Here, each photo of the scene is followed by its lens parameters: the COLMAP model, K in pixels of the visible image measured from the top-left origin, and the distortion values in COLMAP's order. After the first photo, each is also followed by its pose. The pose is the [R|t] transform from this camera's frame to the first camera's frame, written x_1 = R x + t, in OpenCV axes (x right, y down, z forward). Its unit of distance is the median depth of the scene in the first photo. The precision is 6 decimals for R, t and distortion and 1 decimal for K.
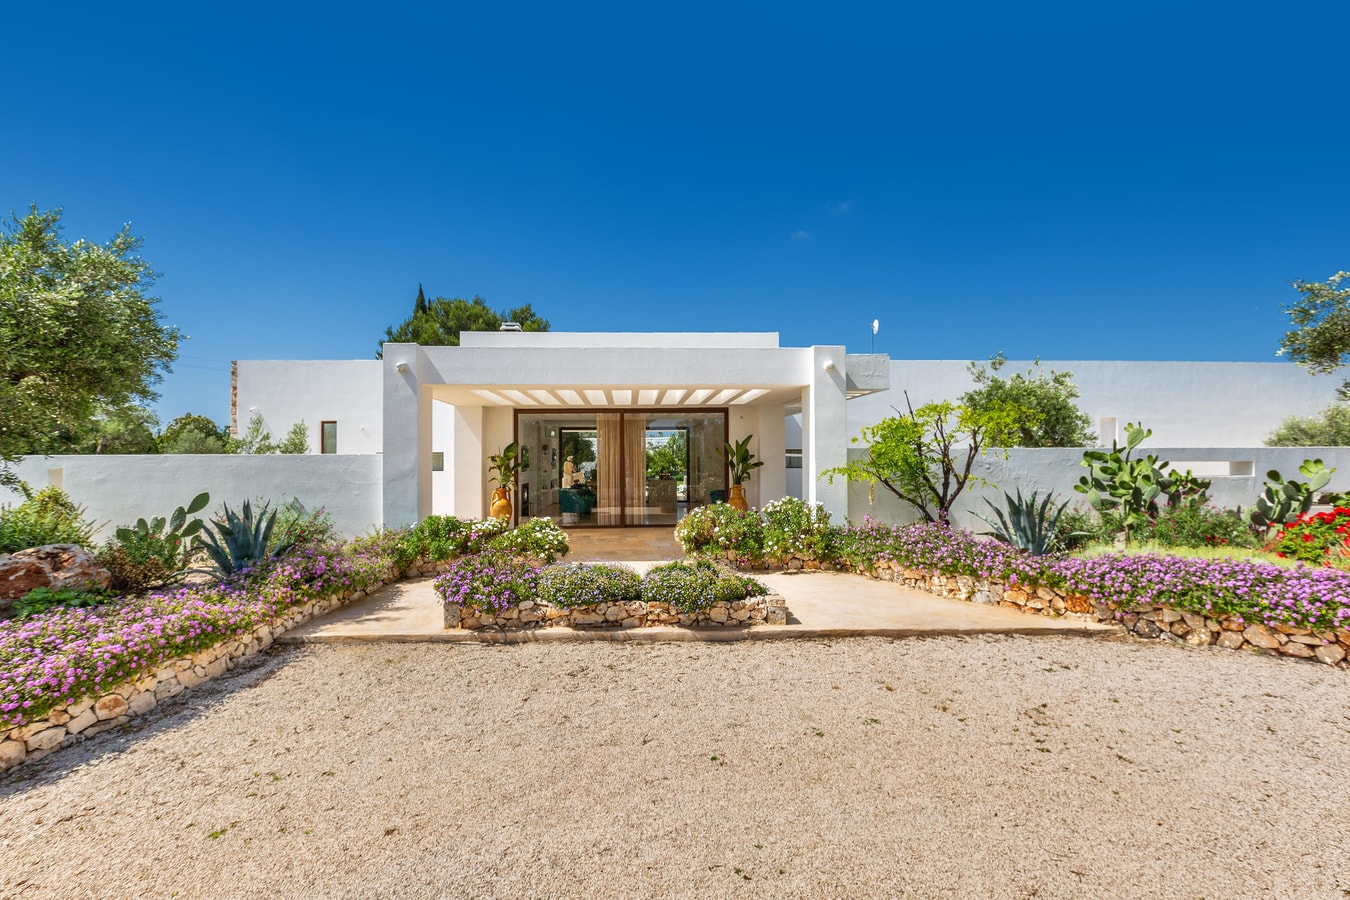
lens RADIAL K [[601.8, 0, 674.5], [0, 601.8, 451.0], [0, 0, 1]] dist [0.000264, -0.000041]
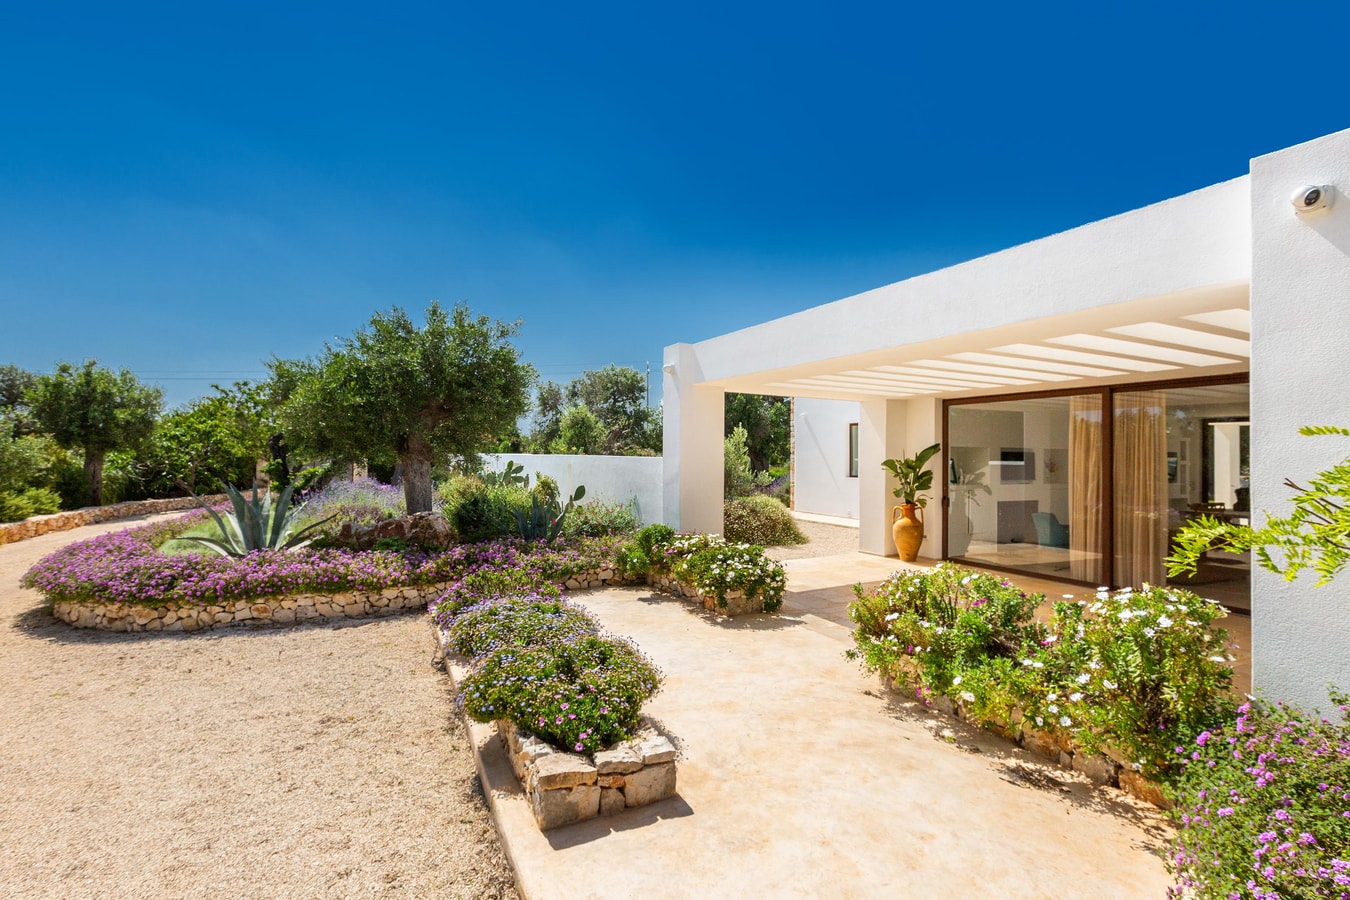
lens RADIAL K [[601.8, 0, 674.6], [0, 601.8, 447.1], [0, 0, 1]] dist [0.000264, -0.000041]
pose [[0.400732, 0.001407, -0.916194, 0.852926], [-0.006674, 0.999977, -0.001384, -0.022842], [0.916171, 0.006669, 0.400732, 1.151076]]
